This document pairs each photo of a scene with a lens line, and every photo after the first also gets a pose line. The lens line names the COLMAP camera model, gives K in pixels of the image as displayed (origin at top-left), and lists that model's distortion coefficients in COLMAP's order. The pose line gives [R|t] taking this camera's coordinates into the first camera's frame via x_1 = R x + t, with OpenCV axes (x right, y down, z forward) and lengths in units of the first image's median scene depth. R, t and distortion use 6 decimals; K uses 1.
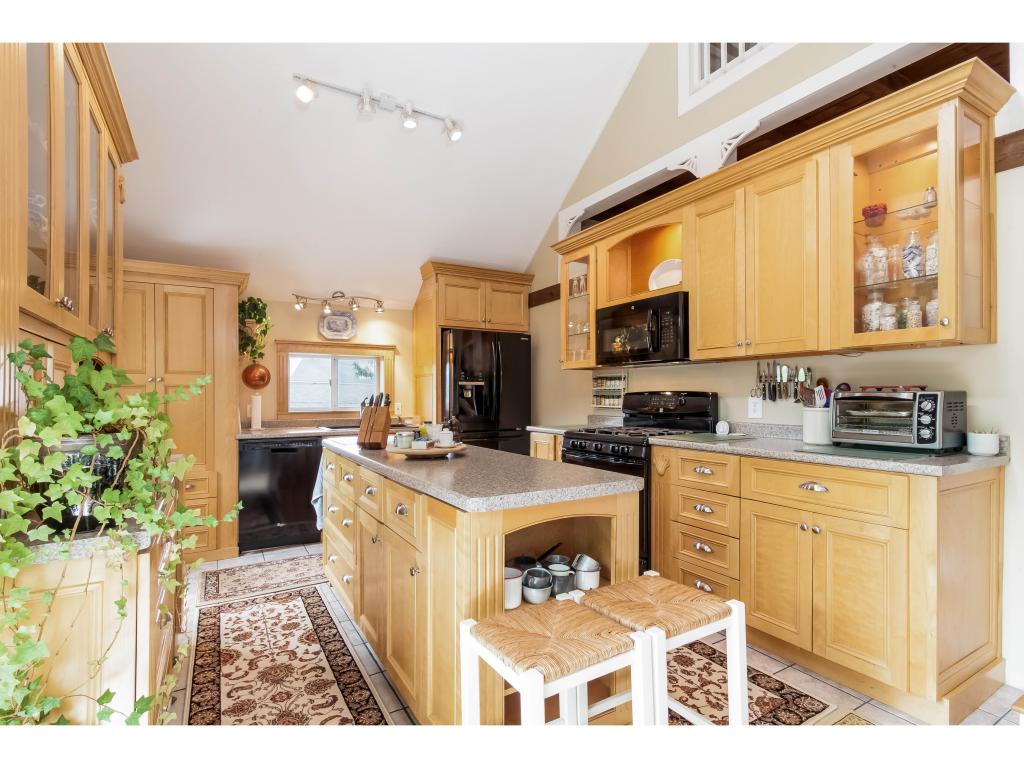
lens RADIAL K [[524.5, 0, 535.4], [0, 524.5, 368.7], [0, 0, 1]] dist [-0.004340, -0.000907]
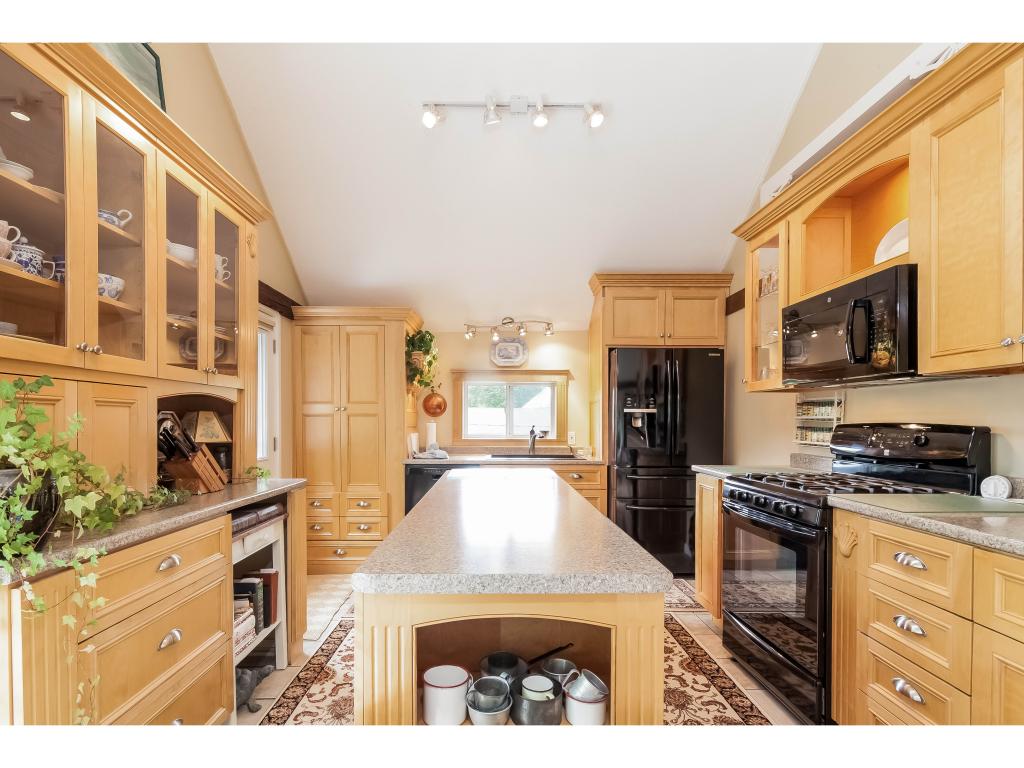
lens RADIAL K [[533.5, 0, 510.6], [0, 533.5, 402.0], [0, 0, 1]] dist [0.001539, -0.001695]
pose [[0.852260, -0.011612, -0.522990, 0.174234], [0.020896, 0.999711, 0.011854, -0.000964], [0.522702, -0.021031, 0.852256, 0.174875]]
